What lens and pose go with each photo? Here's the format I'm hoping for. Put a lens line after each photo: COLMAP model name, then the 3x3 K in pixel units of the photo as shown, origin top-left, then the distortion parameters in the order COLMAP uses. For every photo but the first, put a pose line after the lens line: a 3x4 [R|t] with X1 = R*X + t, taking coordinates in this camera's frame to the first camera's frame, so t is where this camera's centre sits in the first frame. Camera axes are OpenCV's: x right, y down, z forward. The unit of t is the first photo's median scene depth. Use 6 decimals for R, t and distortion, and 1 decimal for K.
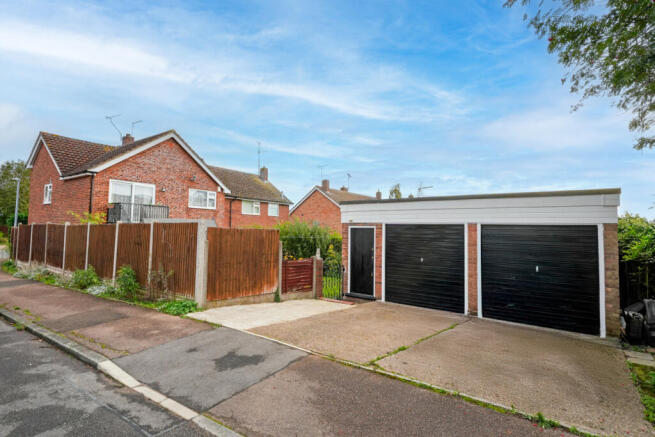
lens RADIAL K [[338.9, 0, 327.5], [0, 338.9, 218.5], [0, 0, 1]] dist [-0.000198, 0.000023]
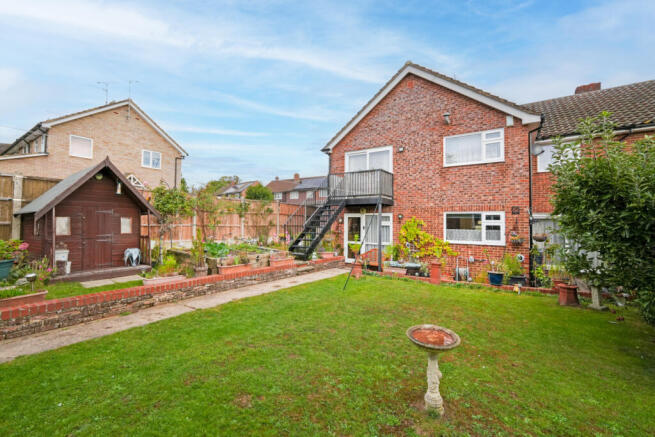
lens RADIAL K [[269.9, 0, 326.3], [0, 269.9, 216.1], [0, 0, 1]] dist [-0.002325, 0.000069]
pose [[0.046543, -0.041356, -0.998060, 0.074130], [0.027184, 0.998825, -0.040120, 0.067802], [0.998546, -0.025264, 0.047613, 0.693505]]
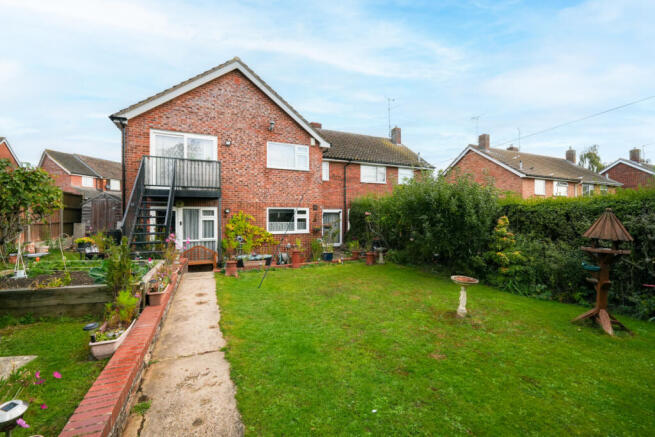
lens RADIAL K [[269.9, 0, 326.3], [0, 269.9, 216.1], [0, 0, 1]] dist [-0.002325, 0.000069]
pose [[0.861255, -0.013276, -0.508000, -0.008660], [0.032923, 0.999016, 0.029710, 0.052984], [0.507106, -0.042313, 0.860844, 0.517972]]
